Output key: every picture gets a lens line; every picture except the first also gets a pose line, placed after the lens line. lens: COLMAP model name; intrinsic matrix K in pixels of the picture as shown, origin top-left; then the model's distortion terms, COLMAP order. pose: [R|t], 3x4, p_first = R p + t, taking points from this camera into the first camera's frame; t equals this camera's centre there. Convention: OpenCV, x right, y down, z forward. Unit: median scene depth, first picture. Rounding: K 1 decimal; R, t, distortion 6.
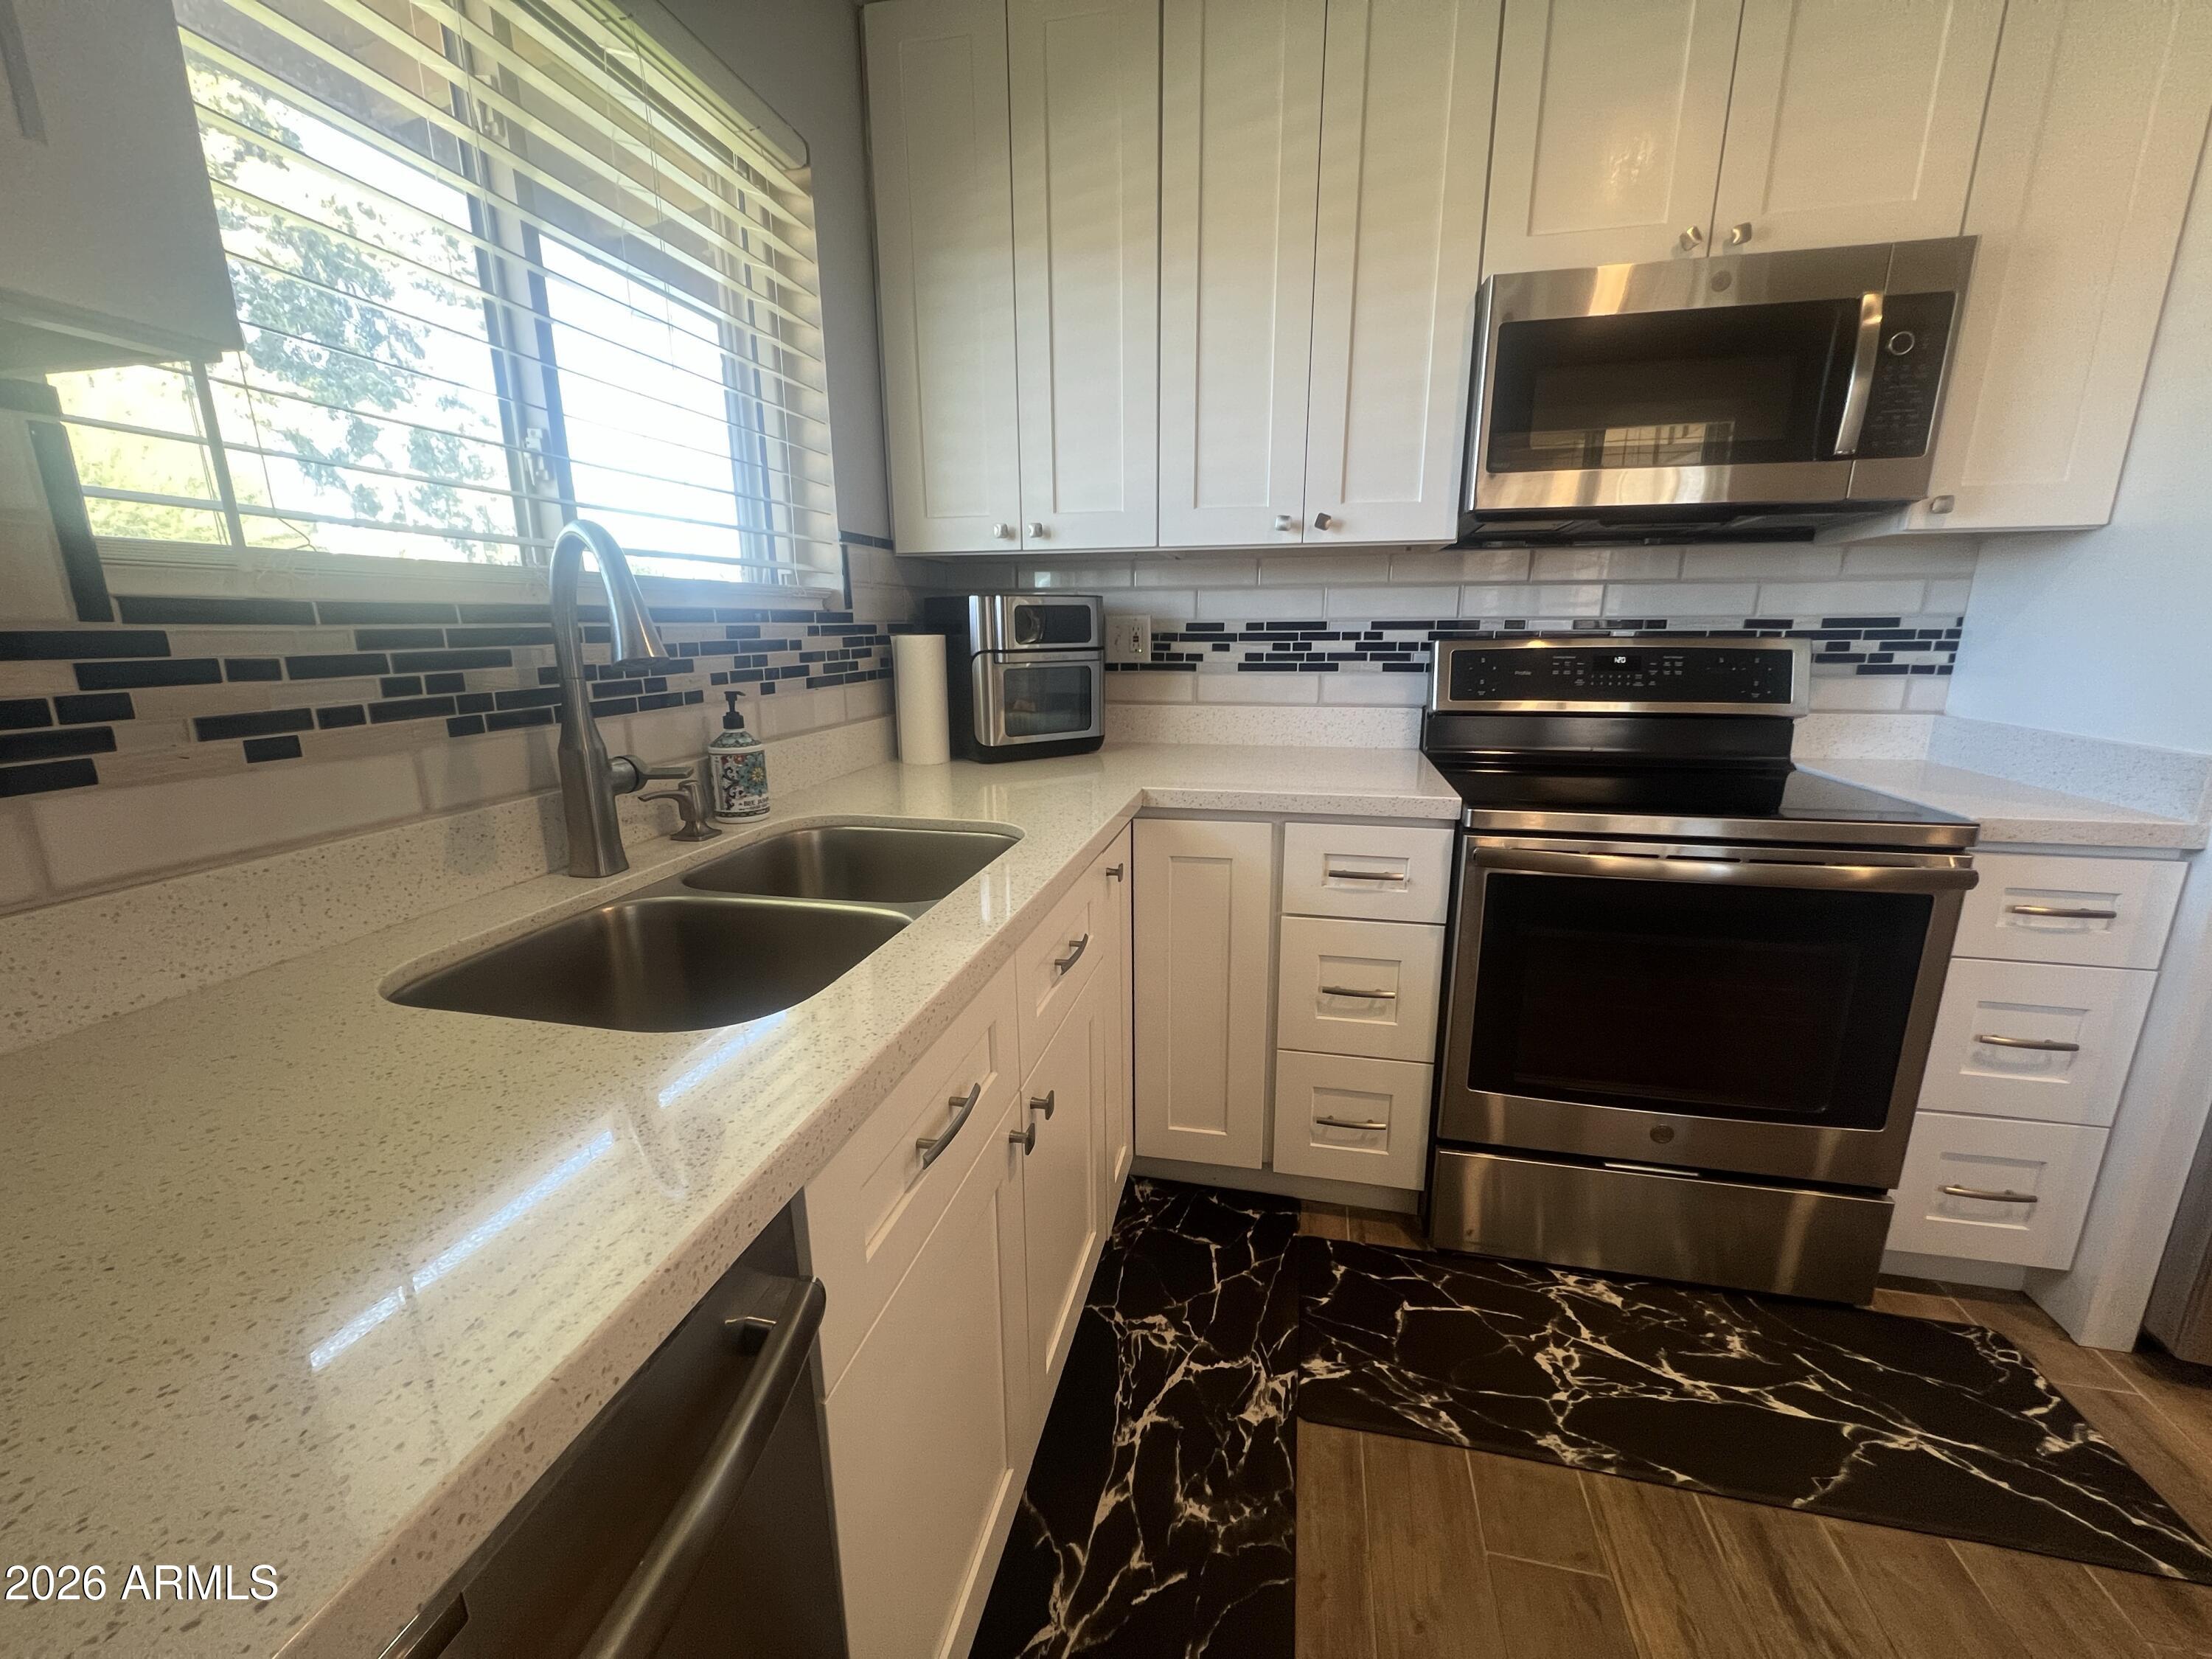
lens RADIAL K [[888.3, 0, 1106.0], [0, 888.3, 829.5], [0, 0, 1]] dist [0.003483, 0.000026]
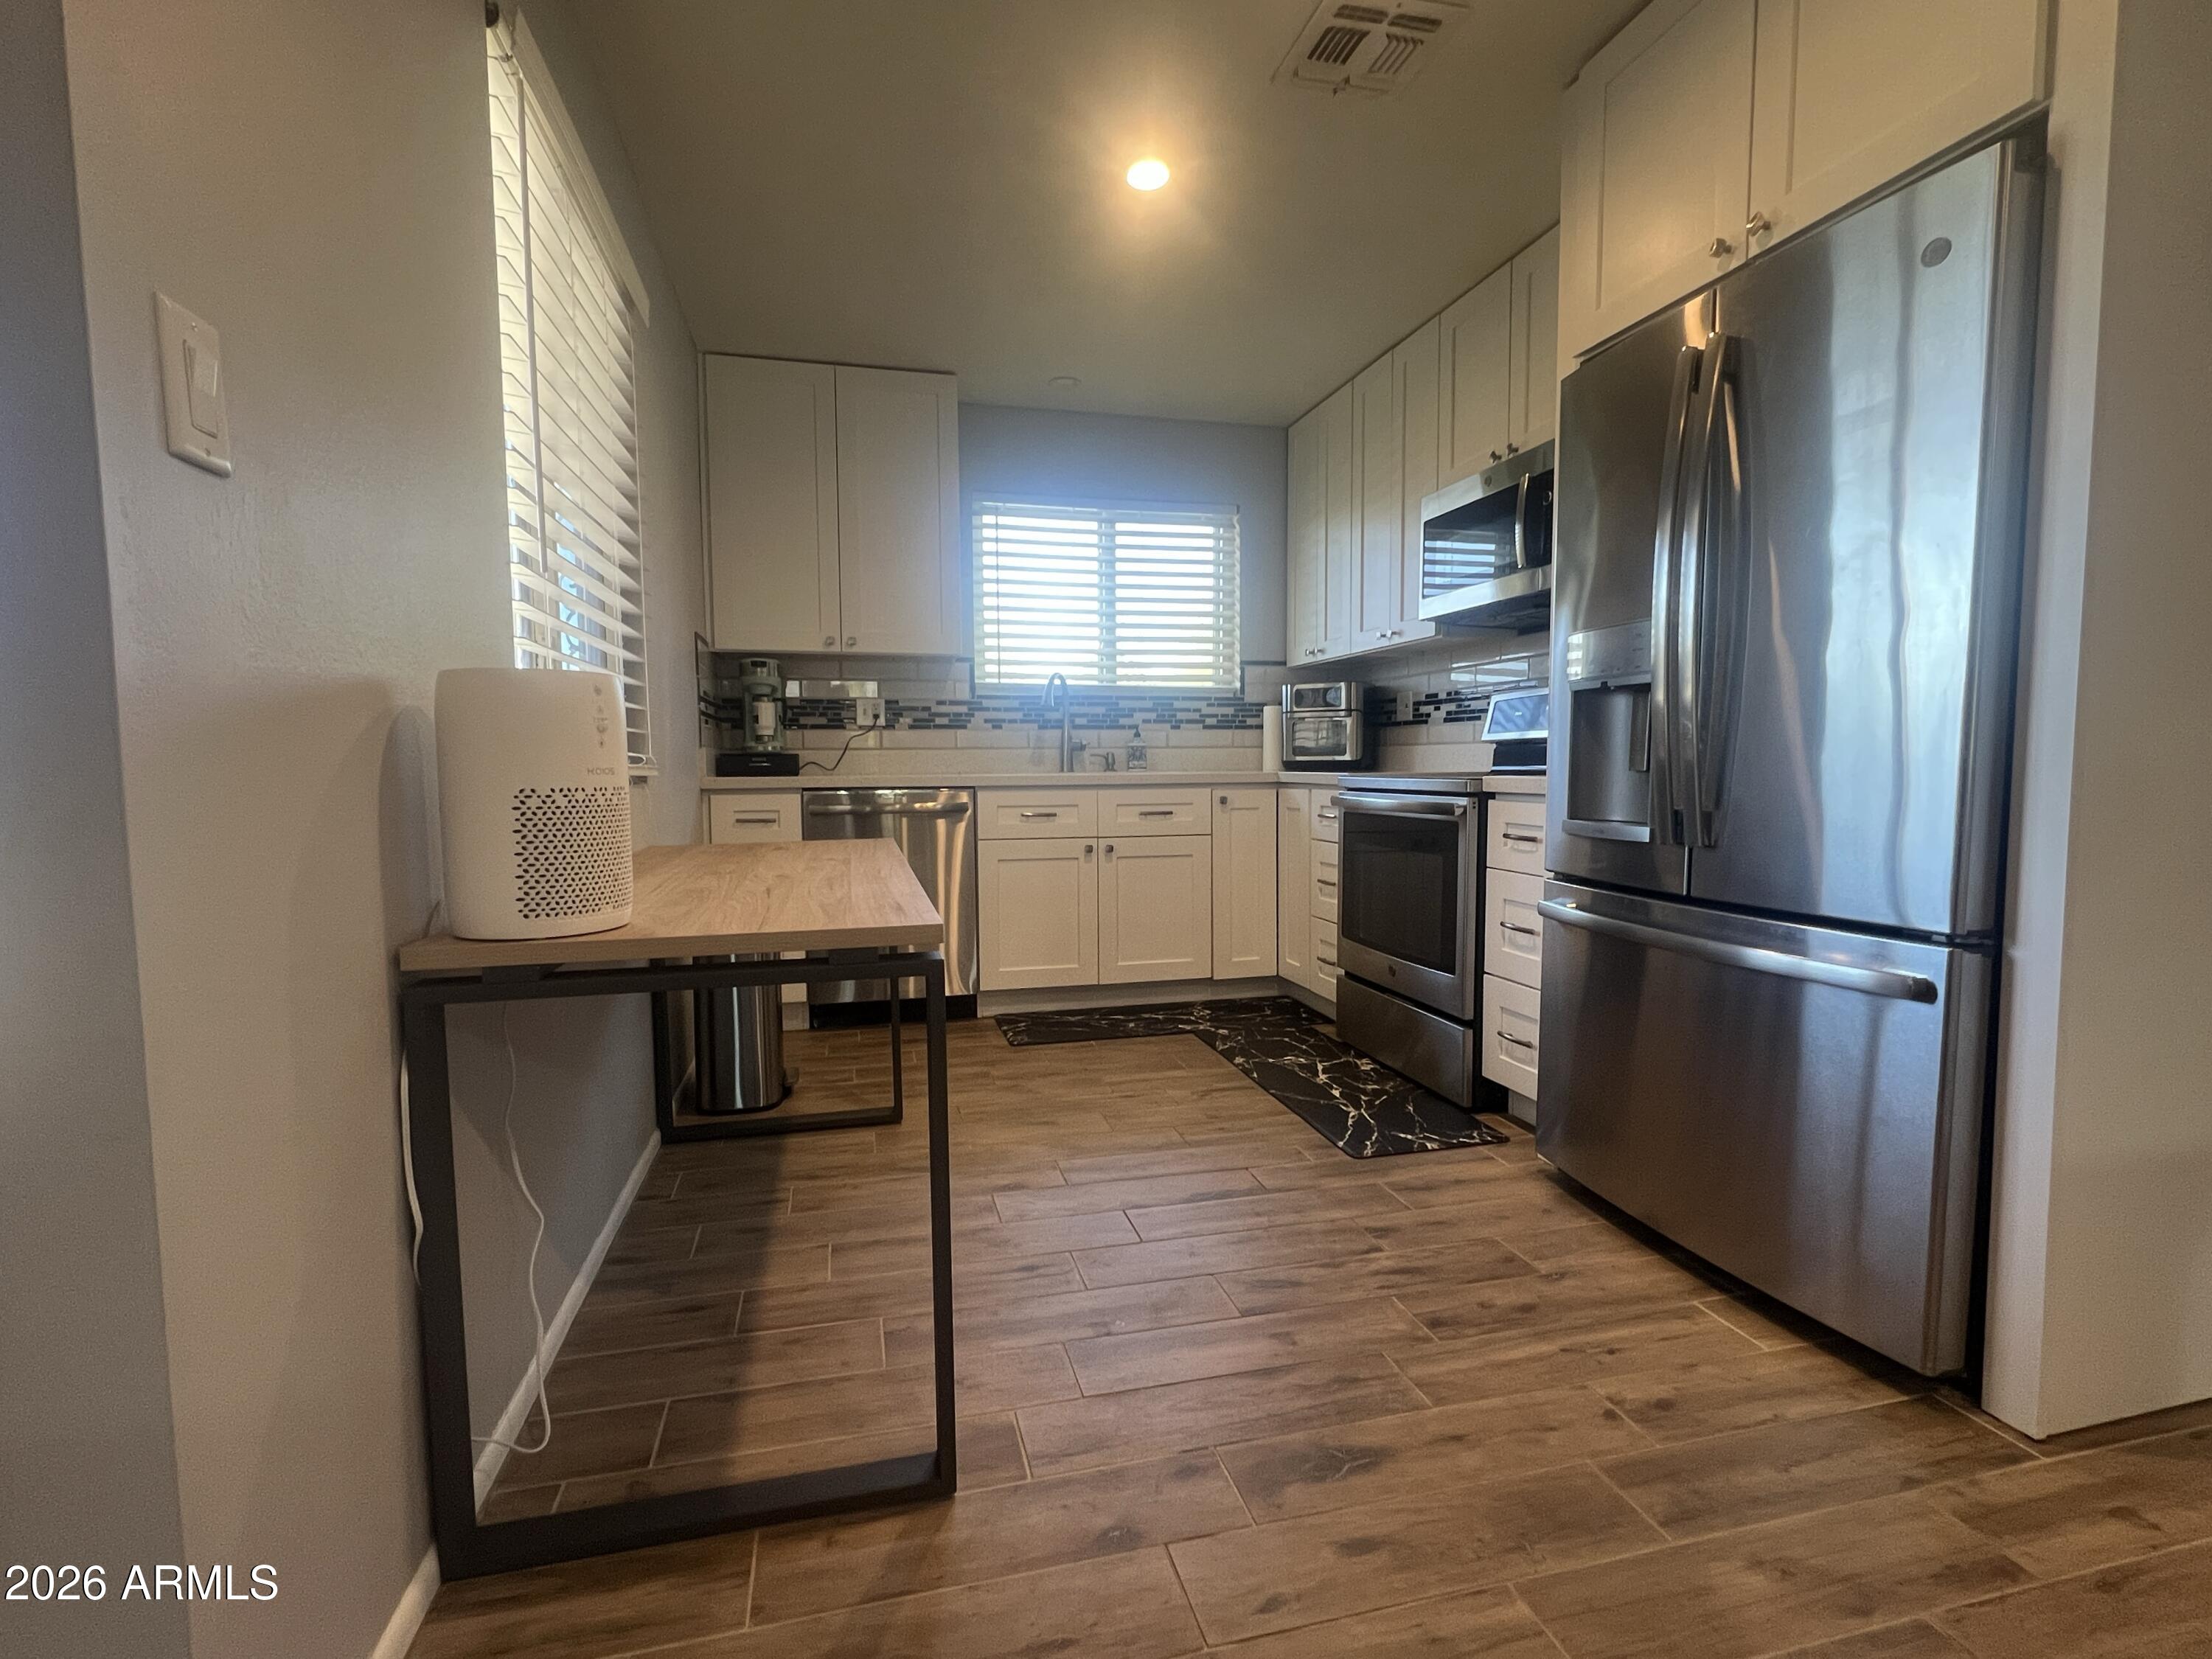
lens RADIAL K [[1034.8, 0, 1106.0], [0, 1034.8, 829.5], [0, 0, 1]] dist [0.013313, -0.000178]
pose [[0.446045, 0.061458, -0.892898, 2.016044], [-0.199545, 0.979357, -0.032273, 0.239571], [0.872483, 0.192569, 0.449101, -0.385622]]
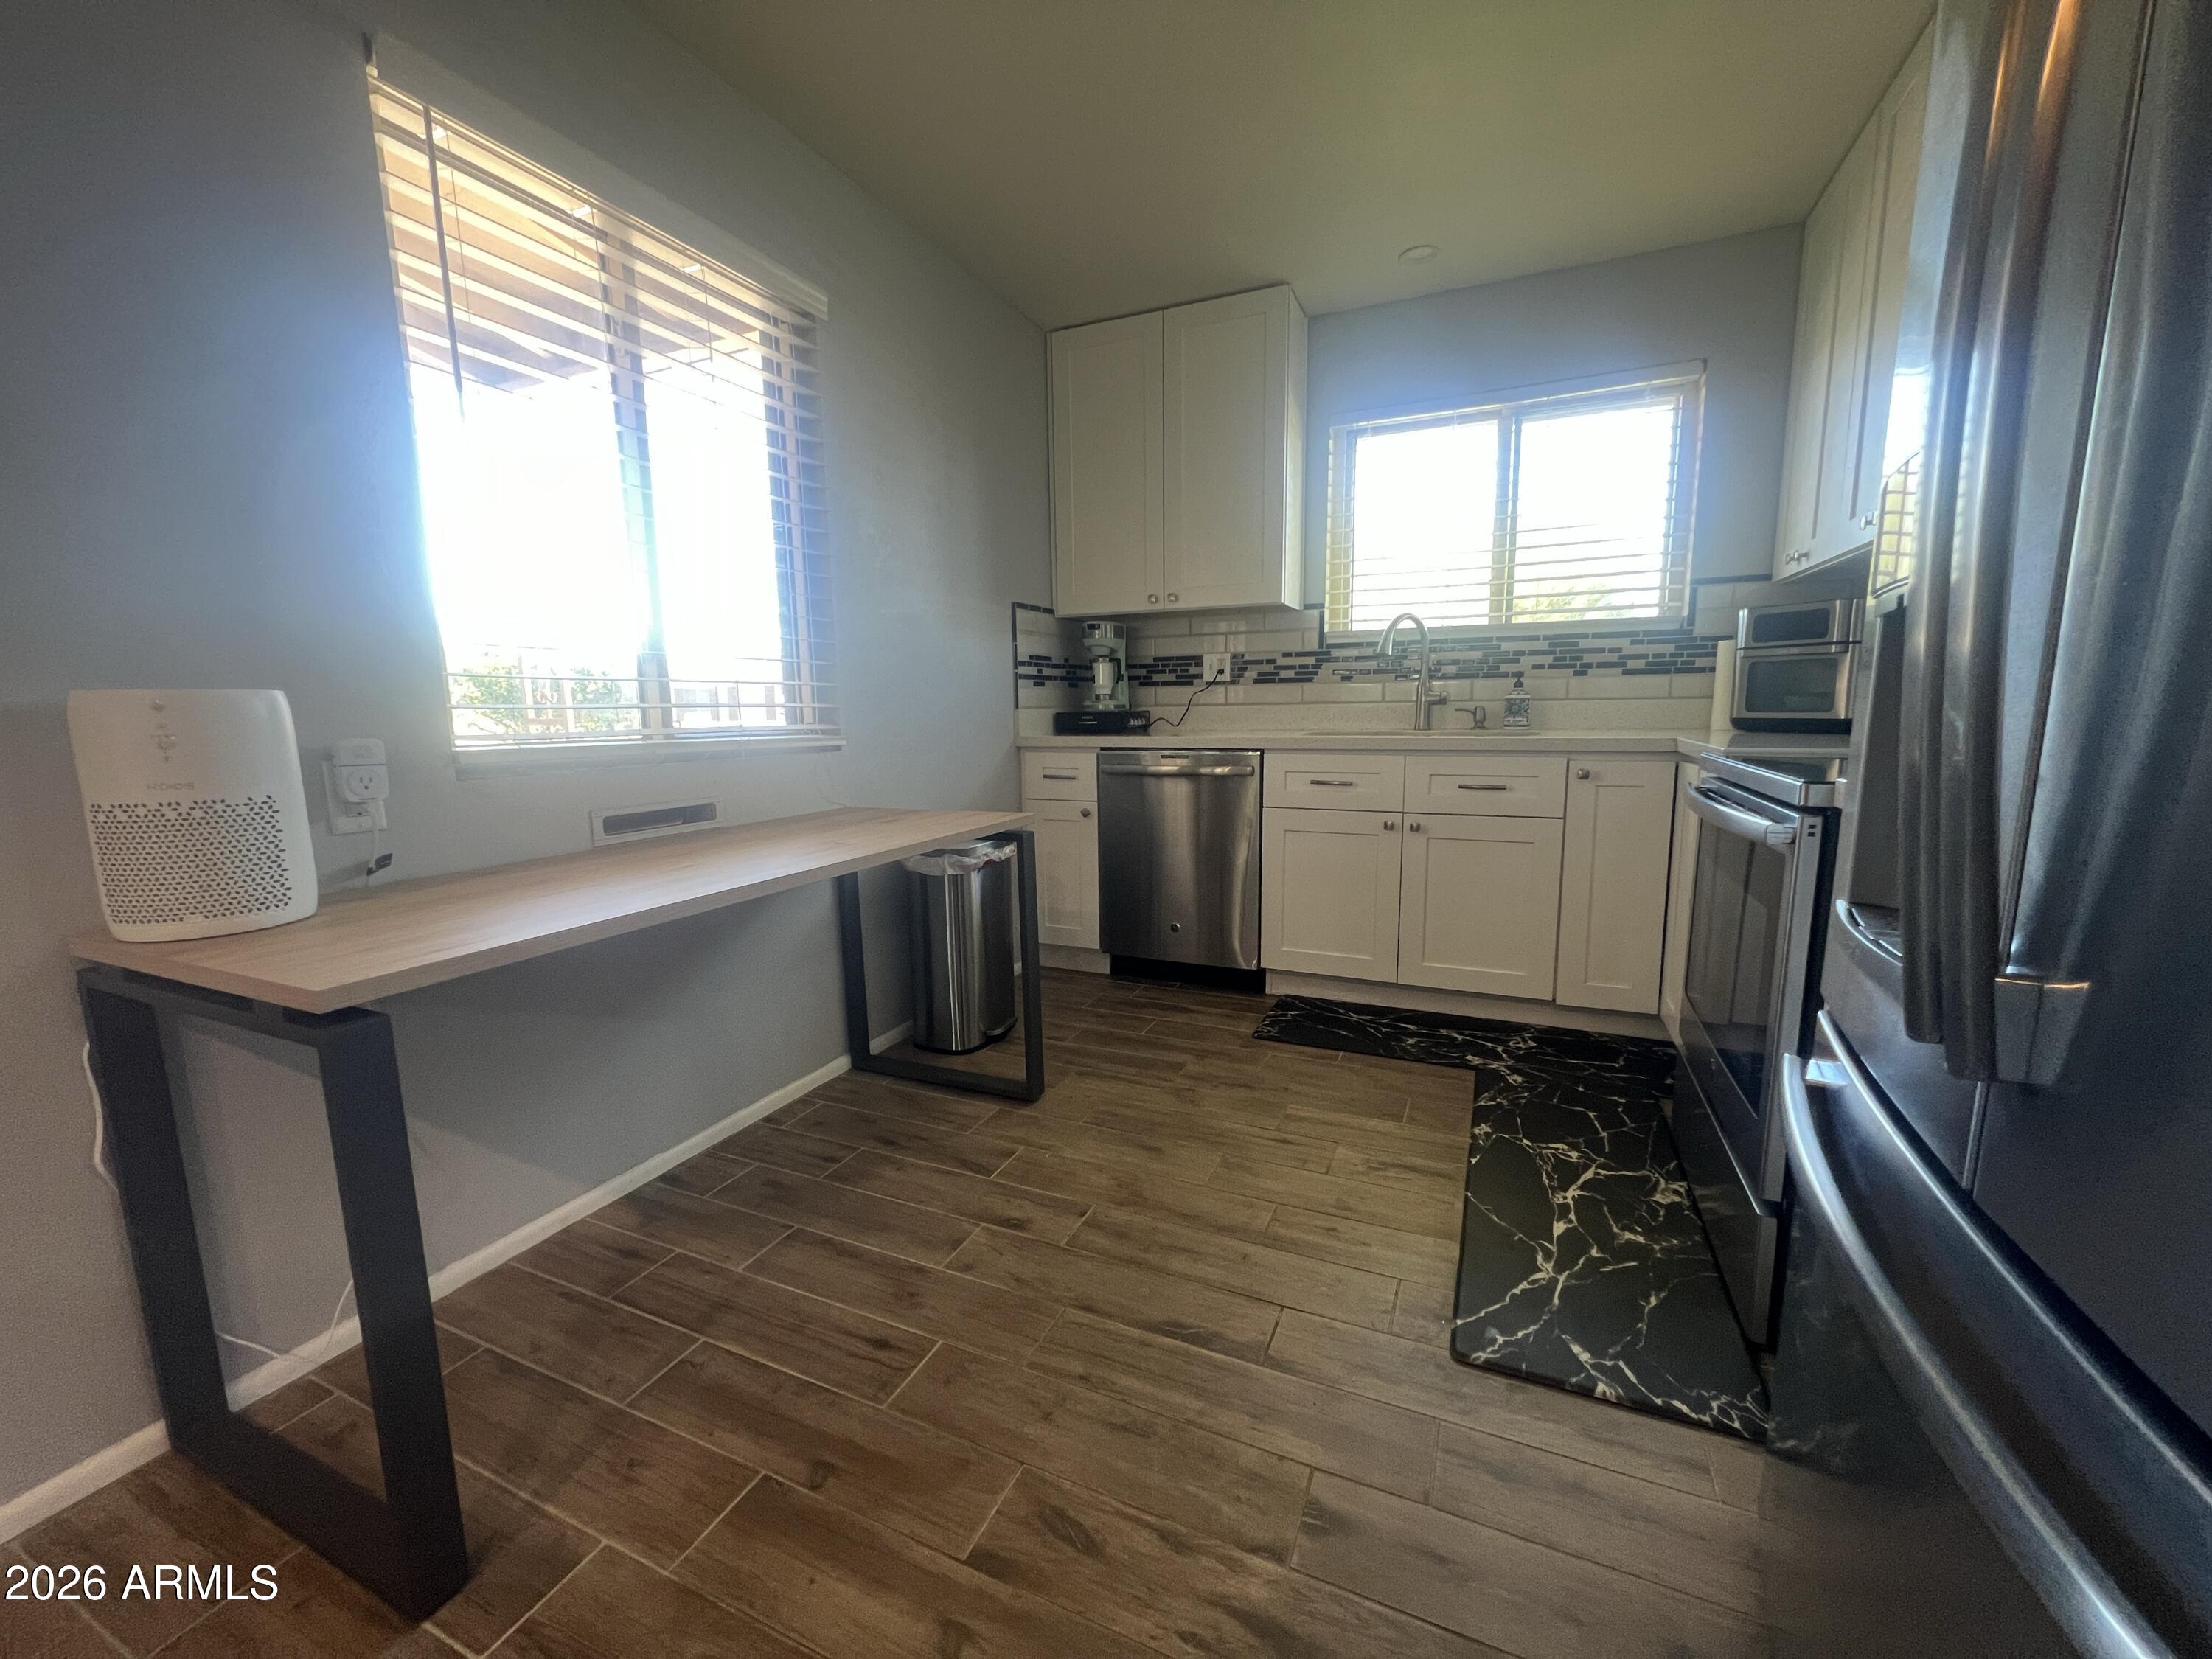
lens RADIAL K [[888.3, 0, 1106.0], [0, 888.3, 829.5], [0, 0, 1]] dist [0.003483, 0.000026]
pose [[-0.207459, 0.148515, -0.966904, 1.679639], [-0.206401, 0.959512, 0.191665, 0.010548], [0.956221, 0.239333, -0.168406, 0.397079]]
